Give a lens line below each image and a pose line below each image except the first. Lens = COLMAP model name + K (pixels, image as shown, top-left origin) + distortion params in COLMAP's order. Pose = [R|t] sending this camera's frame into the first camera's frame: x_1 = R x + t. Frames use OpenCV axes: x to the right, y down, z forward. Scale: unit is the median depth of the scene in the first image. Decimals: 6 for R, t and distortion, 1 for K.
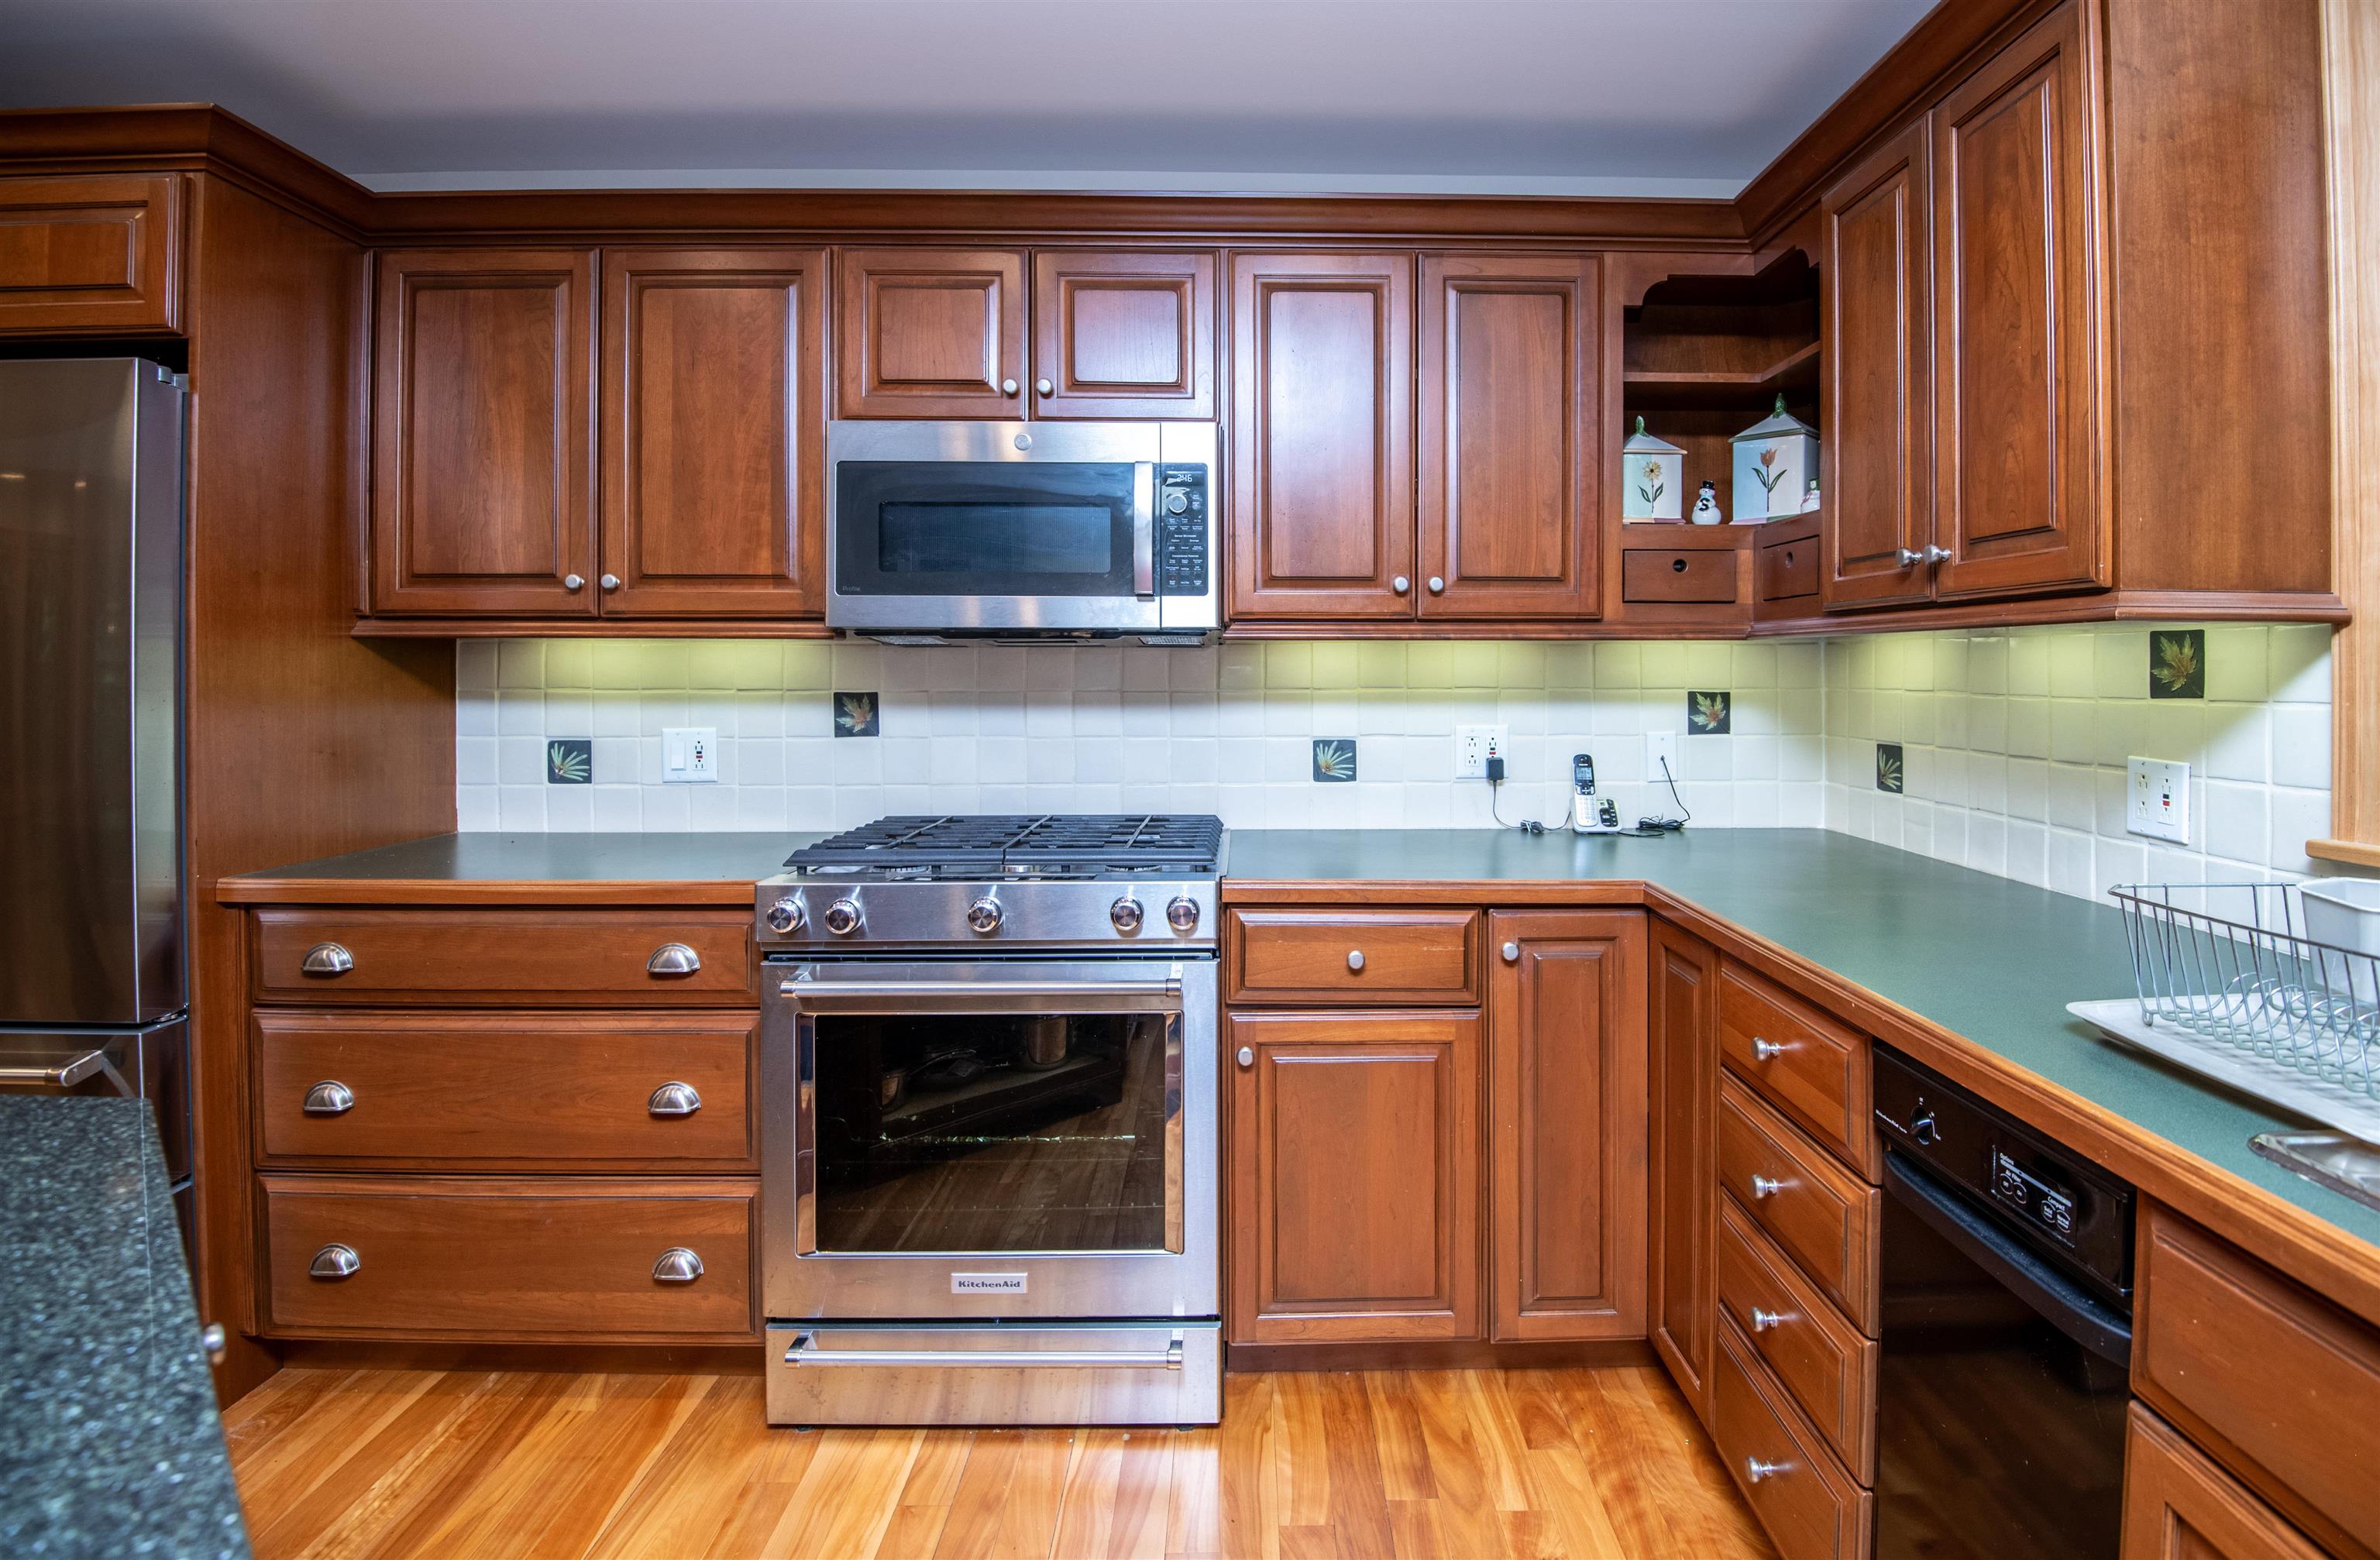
lens RADIAL K [[1187.4, 0, 1271.0], [0, 1187.4, 659.7], [0, 0, 1]] dist [-0.025691, -0.002014]
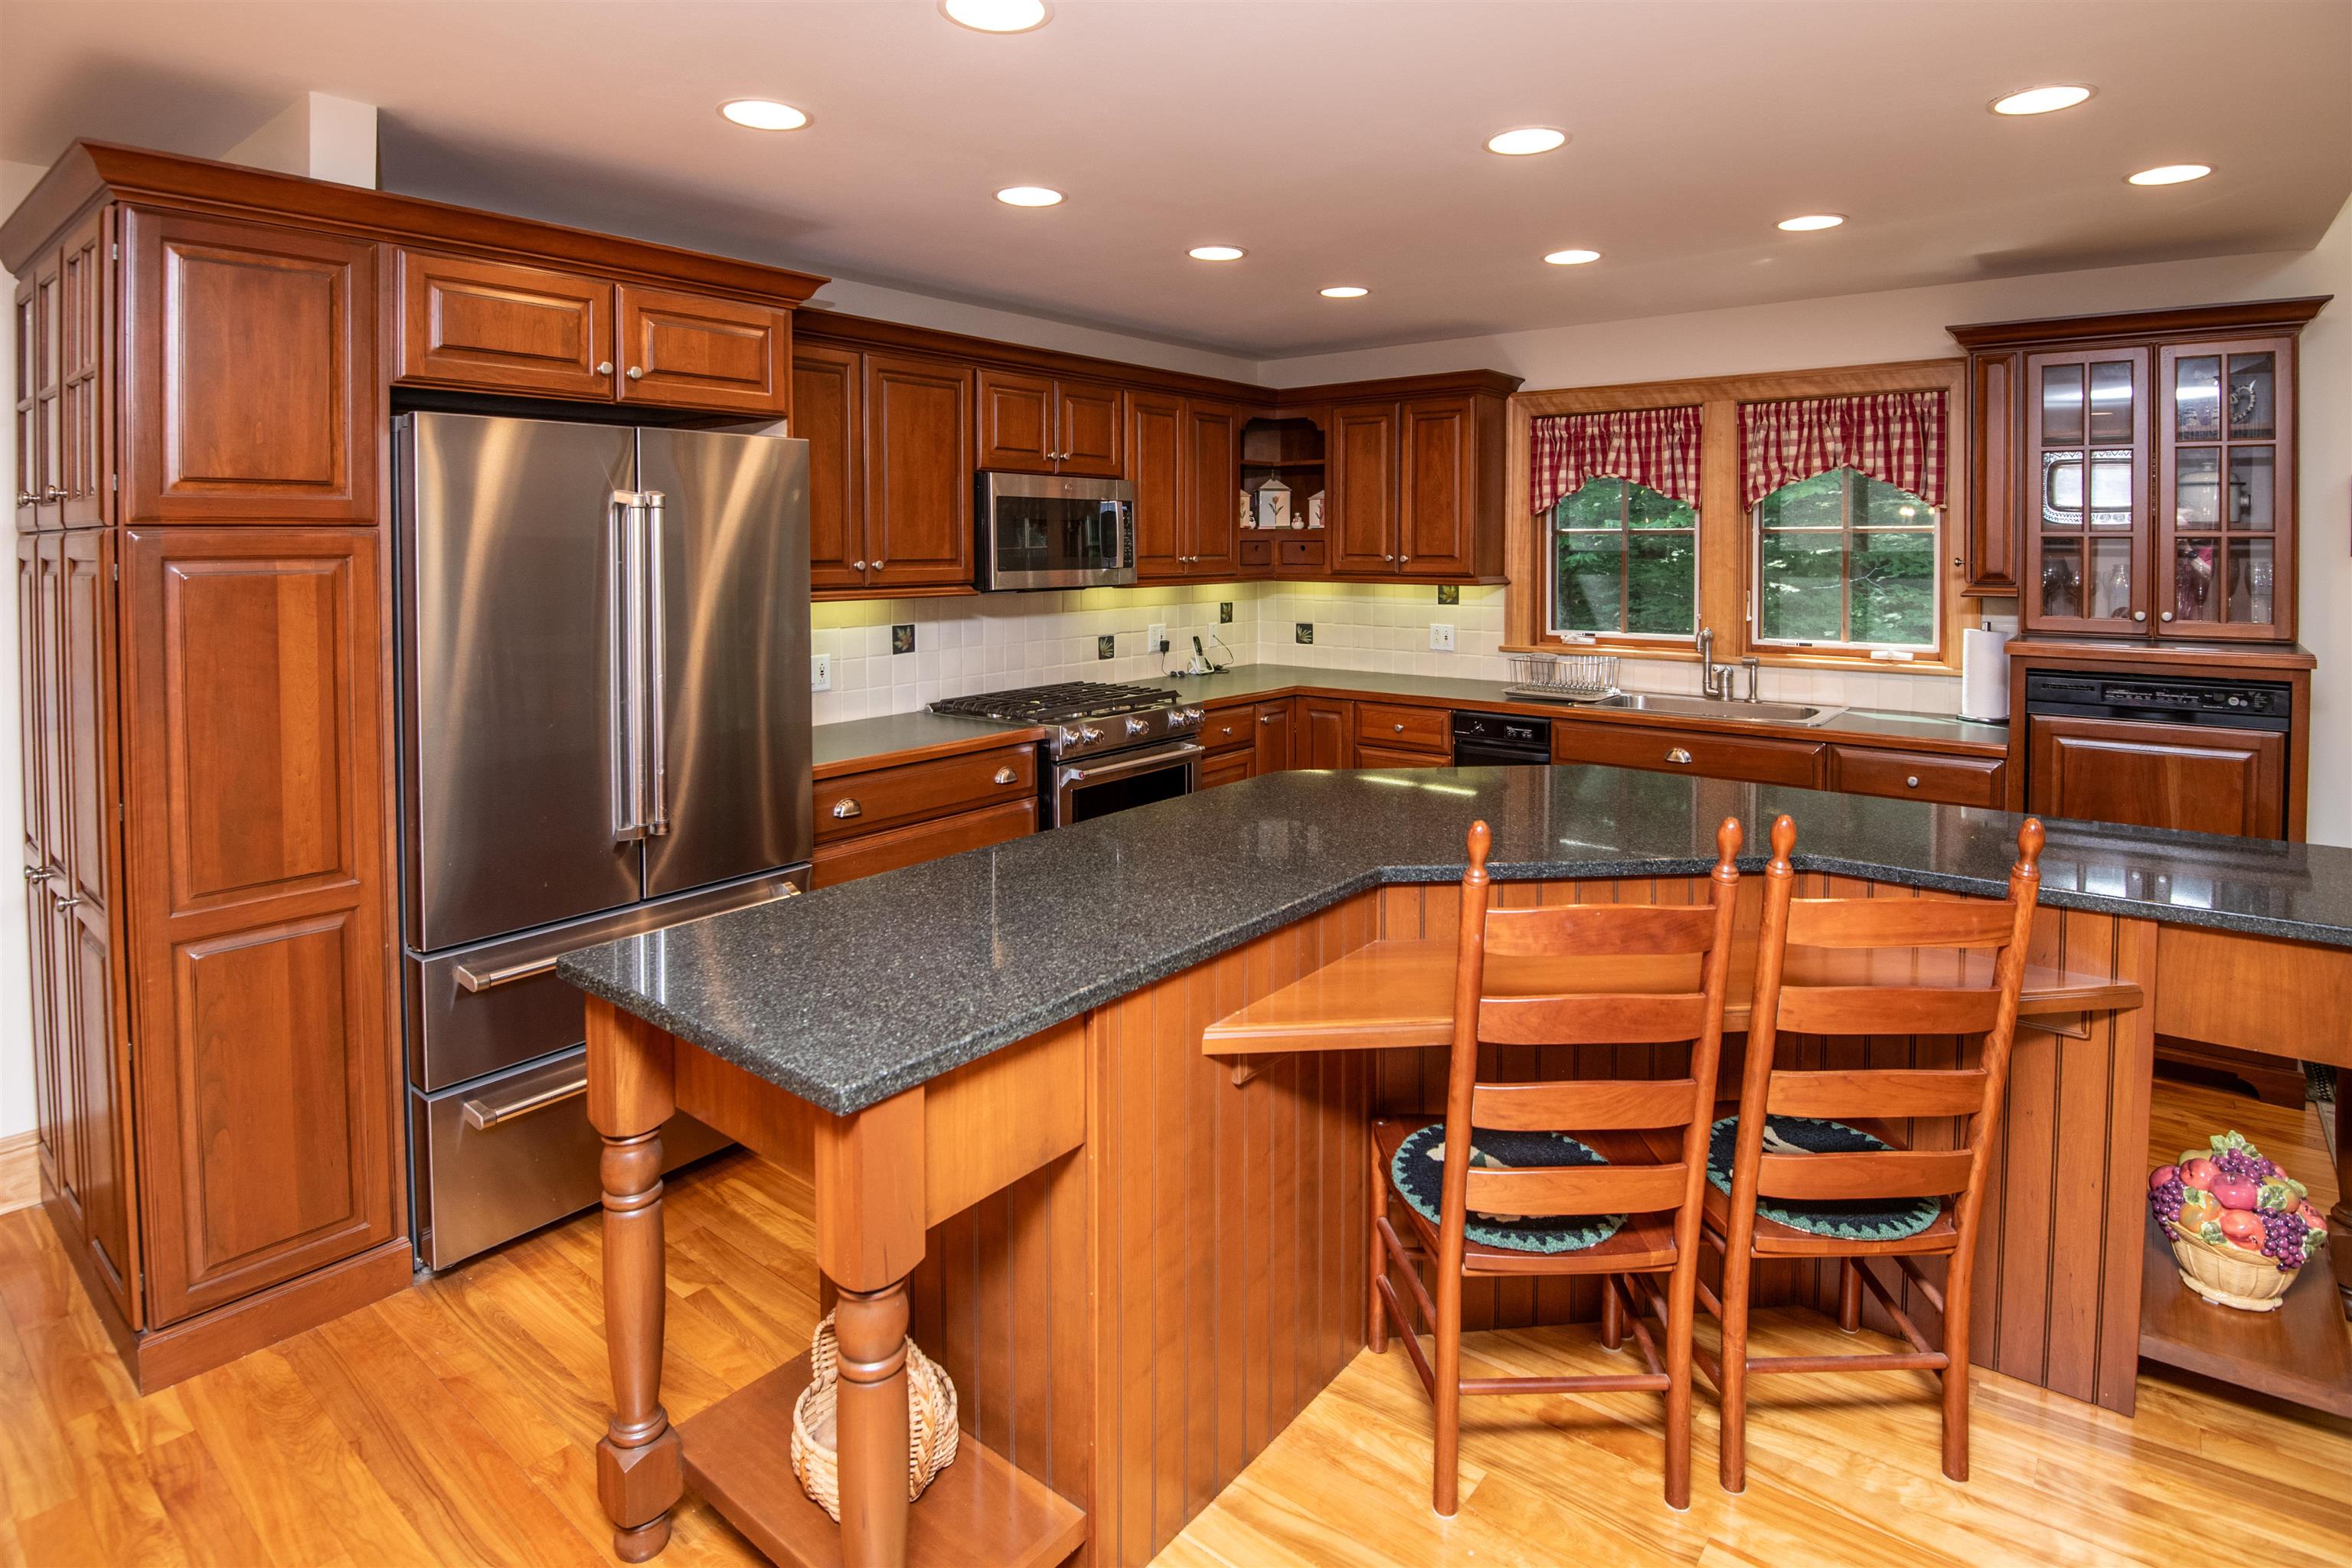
lens RADIAL K [[1233.9, 0, 1177.6], [0, 1233.9, 568.9], [0, 0, 1]] dist [-0.030540, -0.002836]
pose [[0.638744, -0.019362, 0.769175, -1.603503], [-0.002050, 0.999637, 0.026866, -0.108254], [-0.769416, -0.018738, 0.638473, -0.385879]]
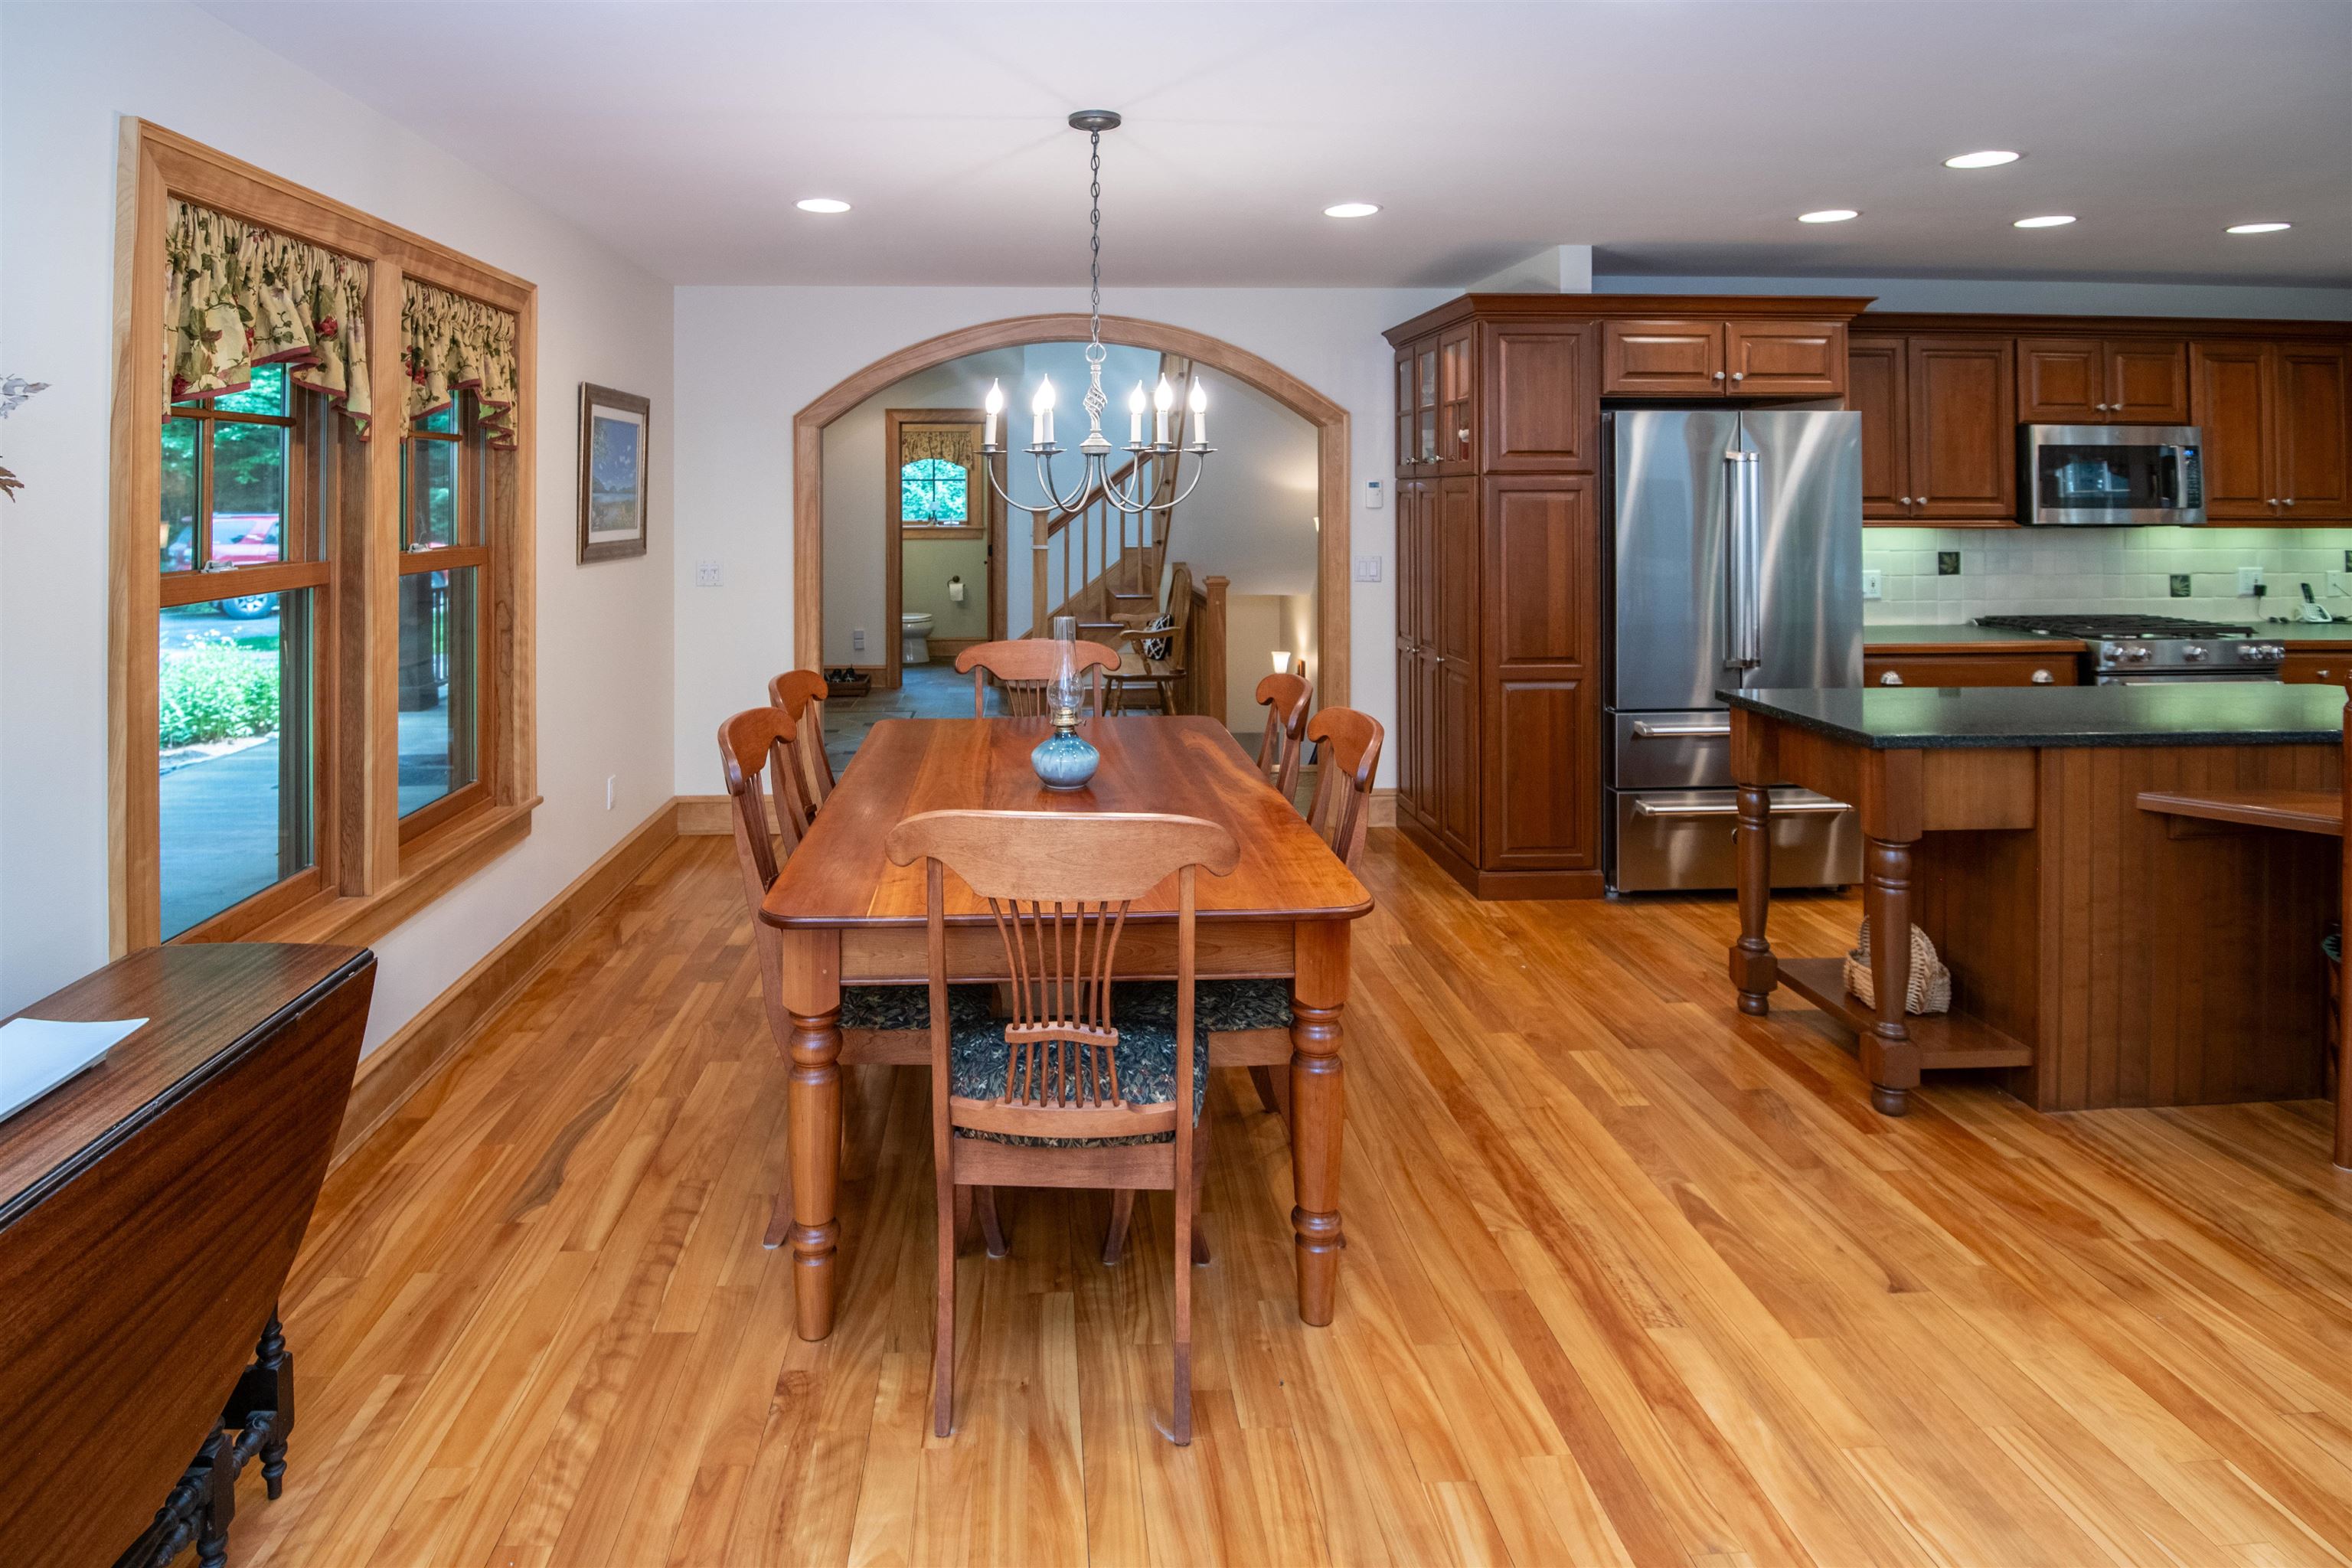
lens RADIAL K [[1233.9, 0, 1067.1], [0, 1233.9, 487.8], [0, 0, 1]] dist [-0.030540, -0.002836]
pose [[0.999992, -0.002122, -0.003354, -2.079998], [0.002118, 0.999997, -0.001242, -0.092731], [0.003357, 0.001235, 0.999994, -1.155959]]
